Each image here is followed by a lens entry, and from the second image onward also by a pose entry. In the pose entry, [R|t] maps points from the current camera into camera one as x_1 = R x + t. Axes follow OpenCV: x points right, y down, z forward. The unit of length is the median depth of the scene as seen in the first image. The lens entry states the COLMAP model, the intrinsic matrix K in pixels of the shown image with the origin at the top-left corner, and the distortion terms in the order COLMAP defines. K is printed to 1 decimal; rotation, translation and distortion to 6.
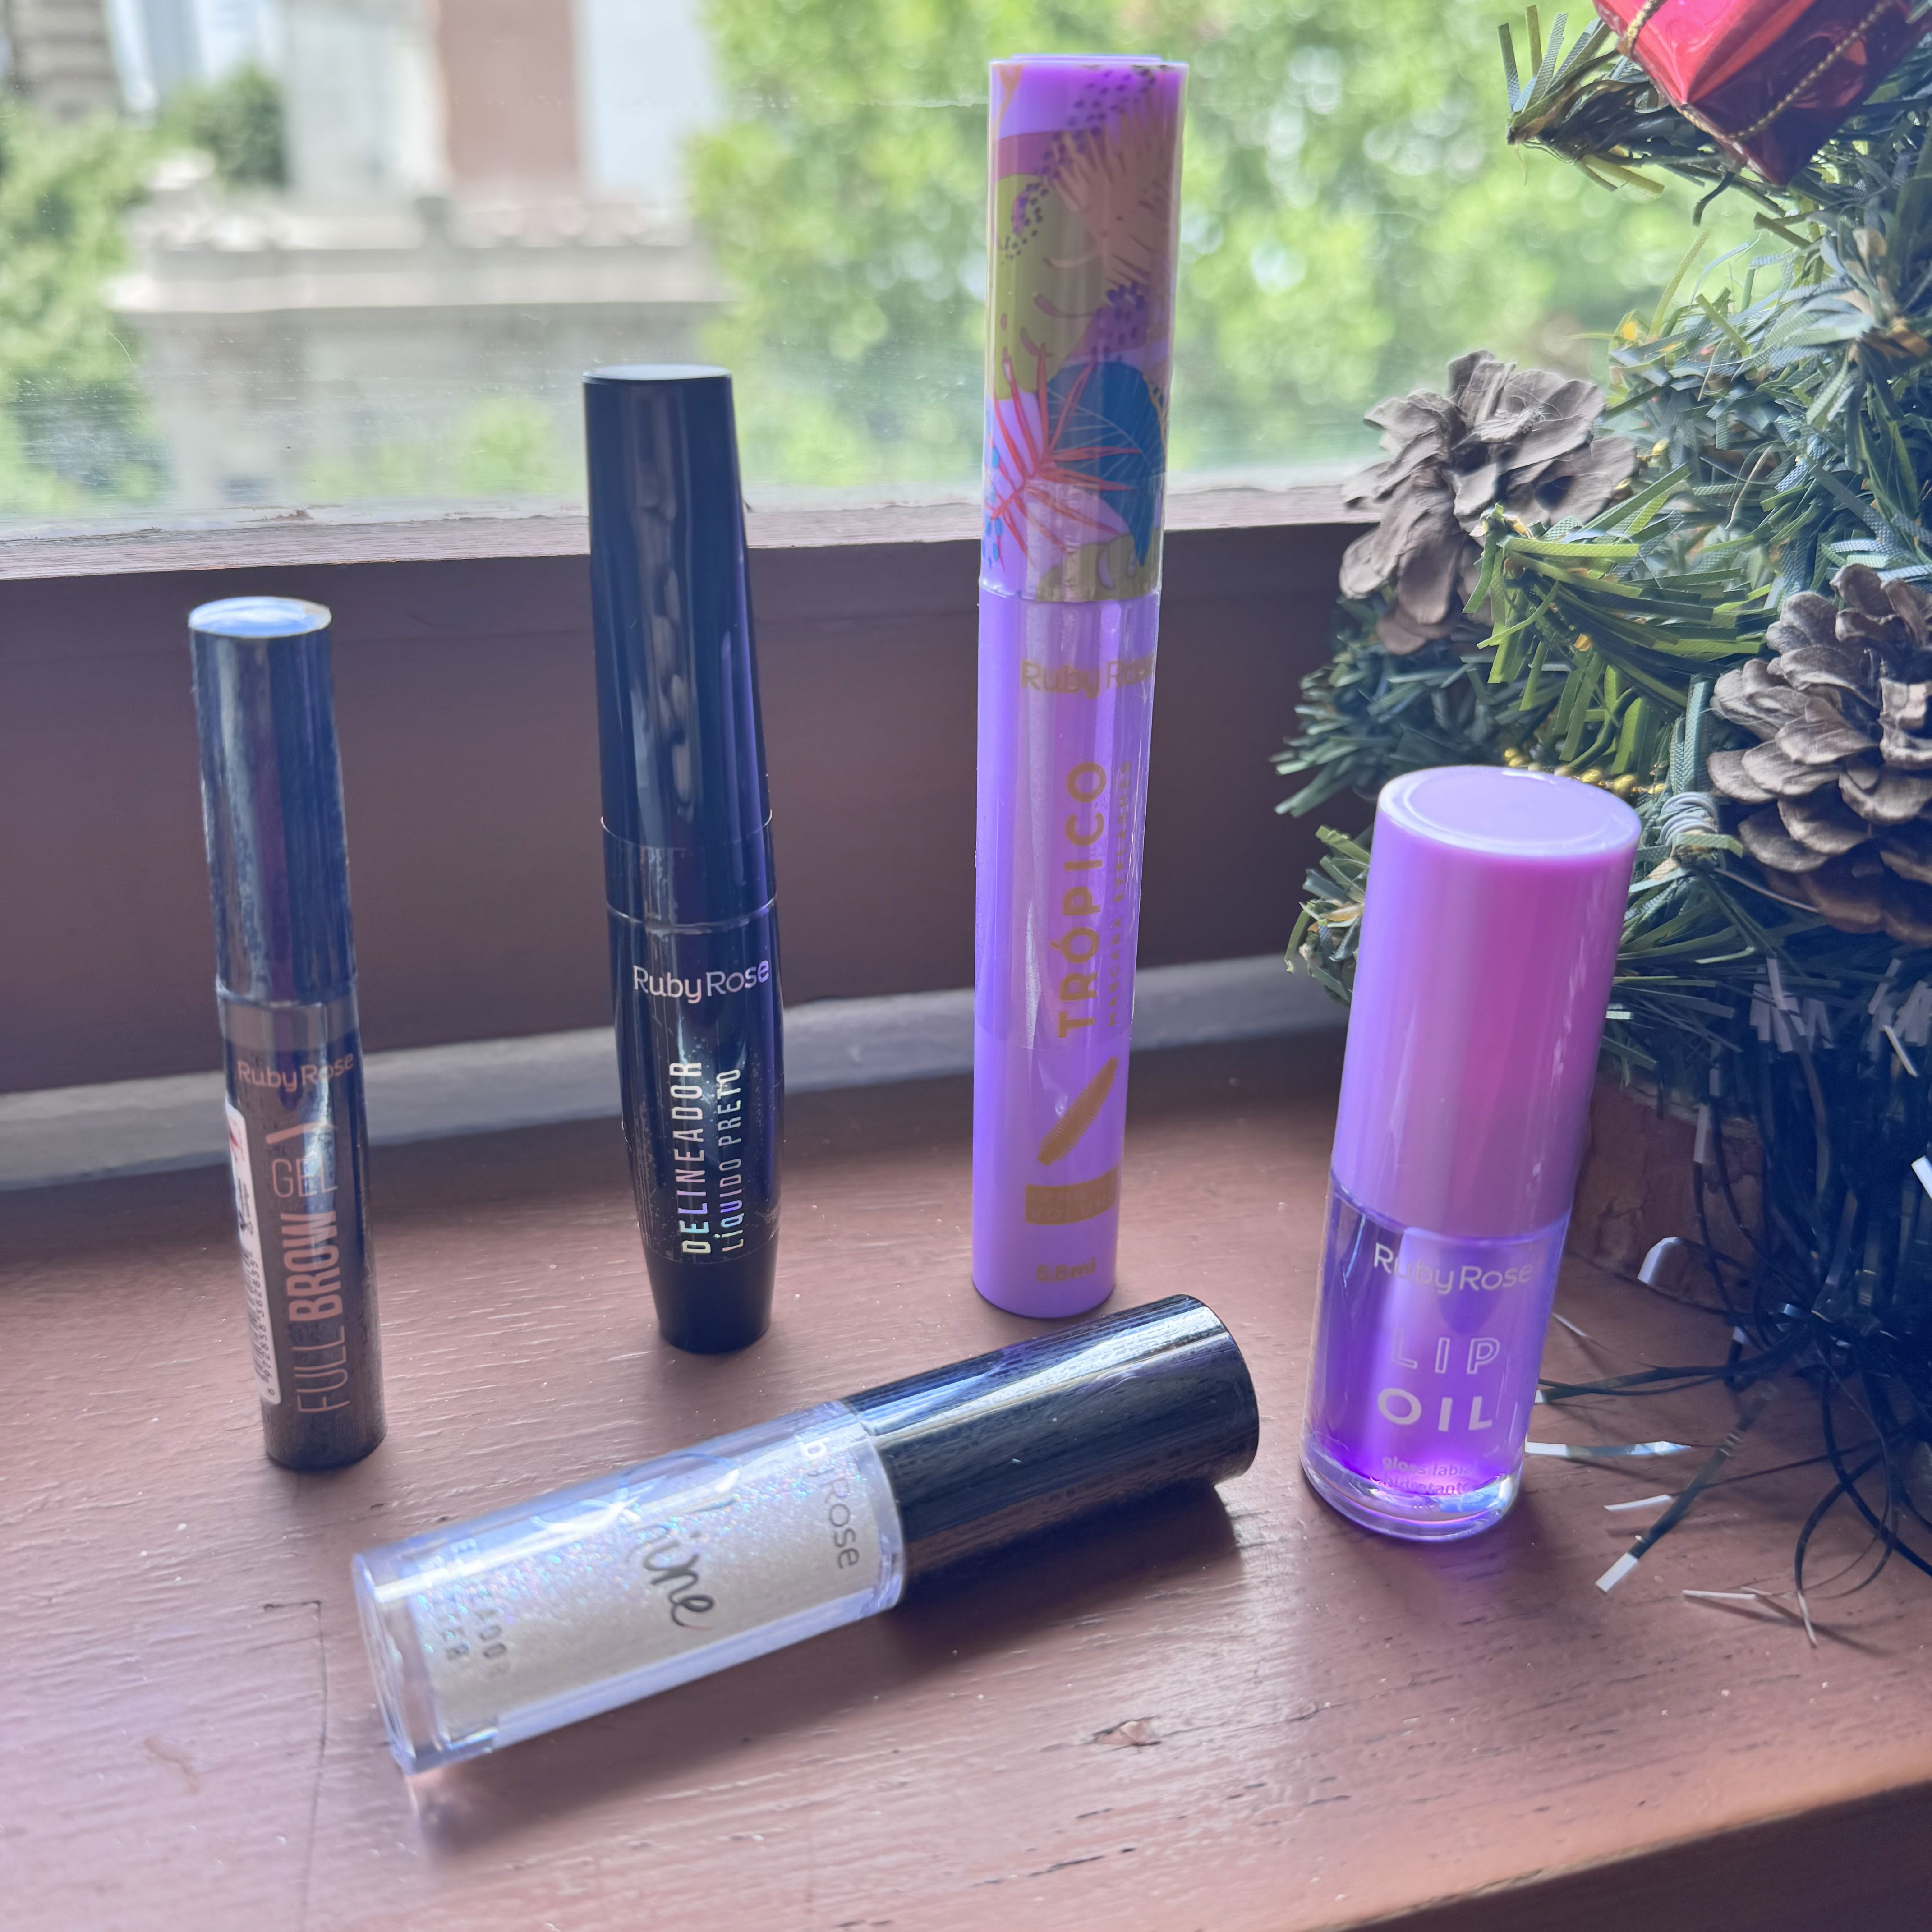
lens RADIAL K [[1931.1, 0, 966.0], [0, 1931.1, 966.0], [0, 0, 1]] dist [0.147499, -0.466031]
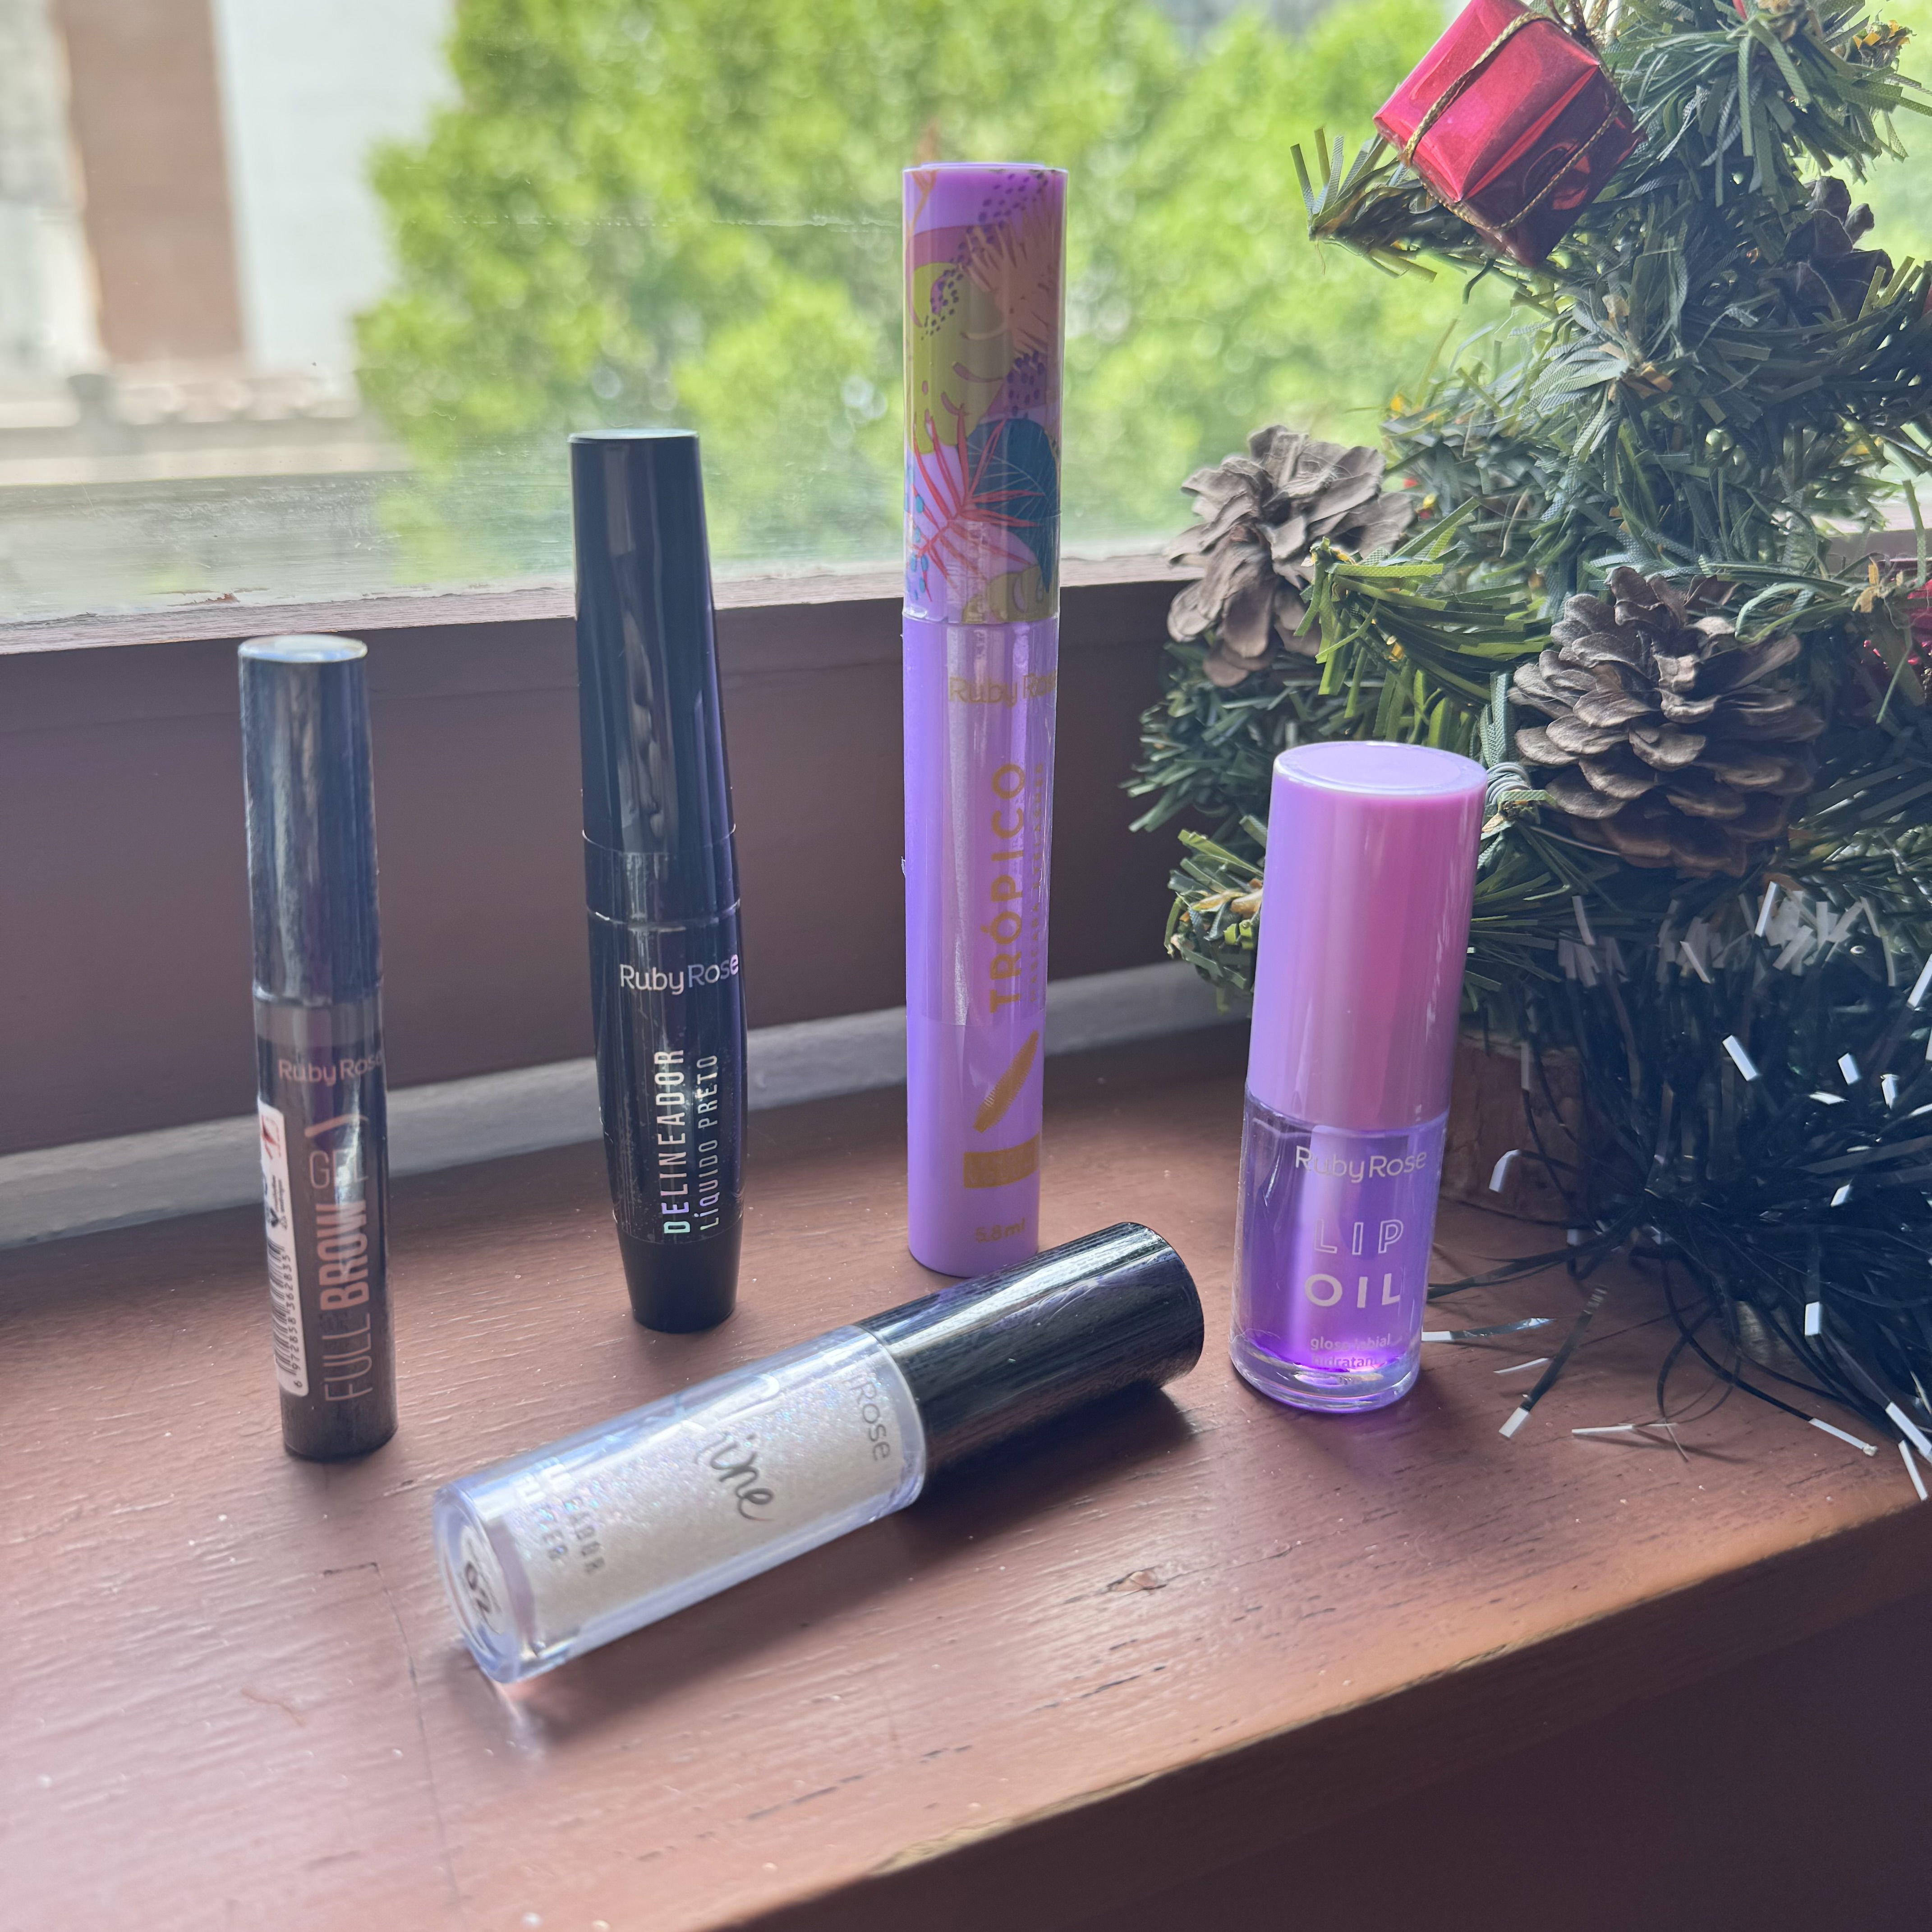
lens RADIAL K [[1921.1, 0, 966.4], [0, 1921.1, 959.3], [0, 0, 1]] dist [0.181397, -0.551304]
pose [[0.986315, -0.062858, 0.152416, -0.144516], [0.074903, 0.994396, -0.074611, 0.094559], [-0.146872, 0.085006, 0.985496, -0.119928]]
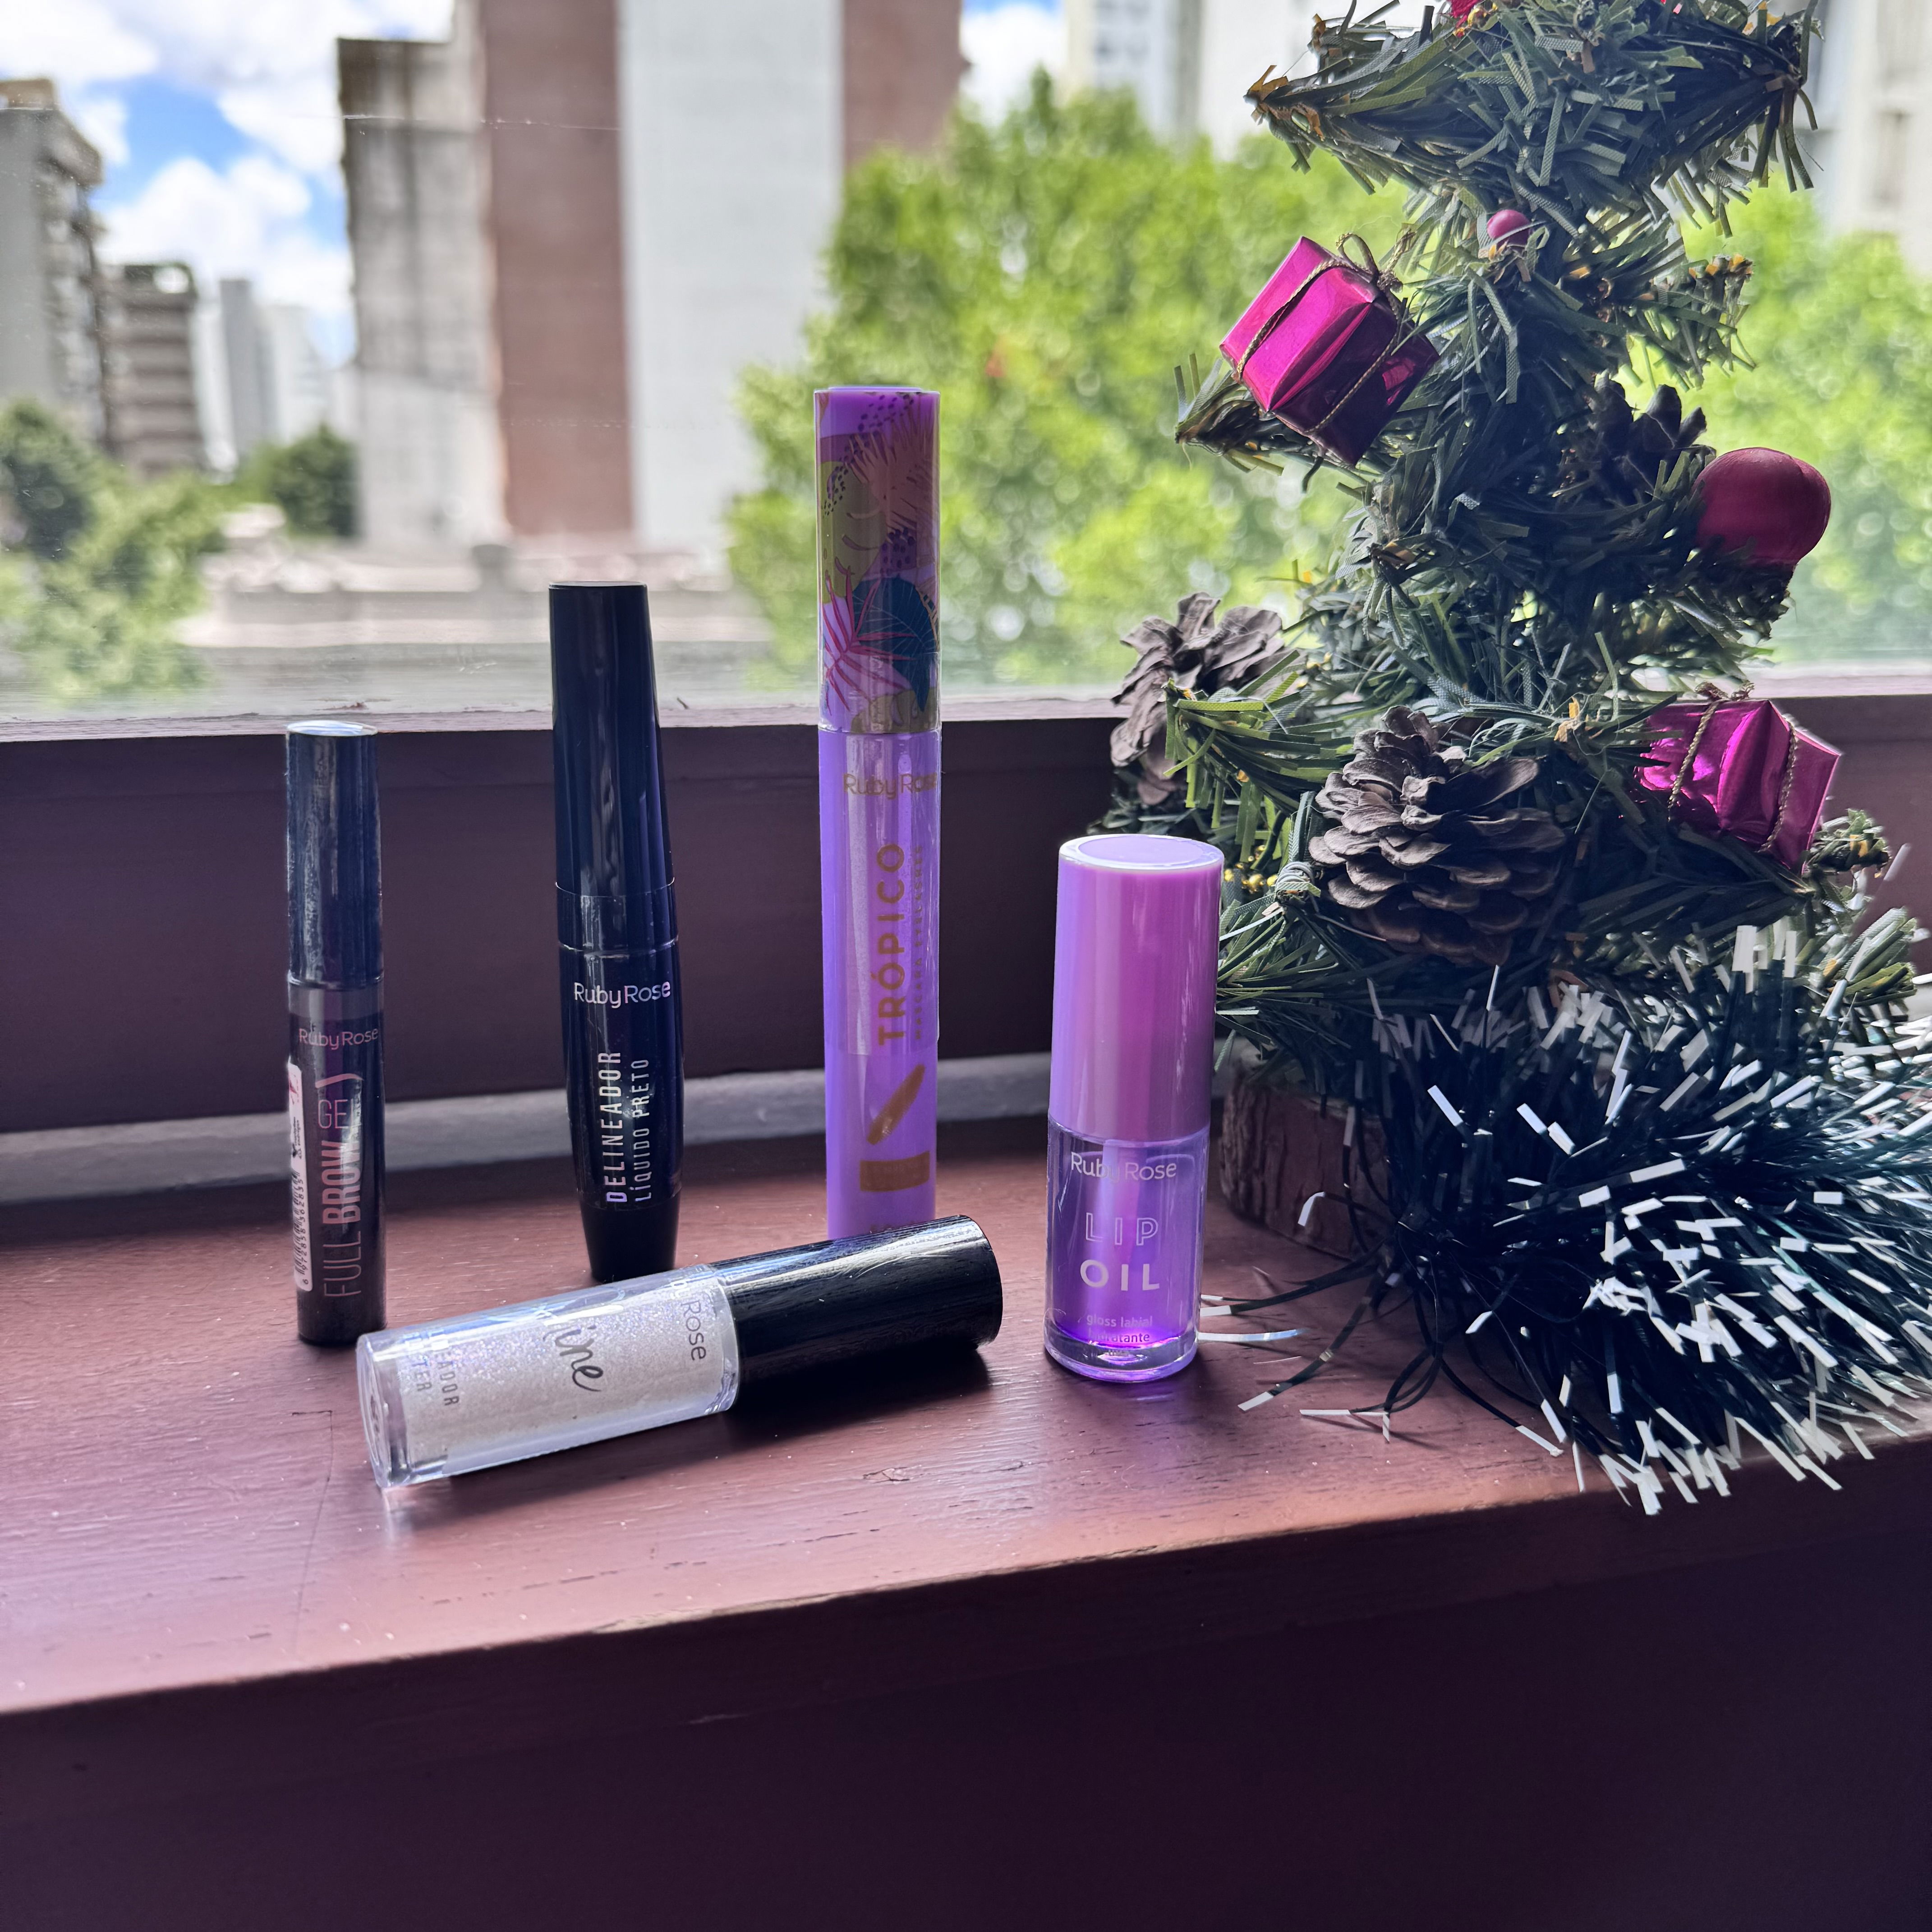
lens RADIAL K [[1921.1, 0, 966.4], [0, 1921.1, 959.3], [0, 0, 1]] dist [0.181397, -0.551304]
pose [[0.999859, -0.000437, -0.016782, 0.144446], [-0.002386, 0.985811, -0.167840, 0.224159], [0.016617, 0.167857, 0.985671, -0.417424]]
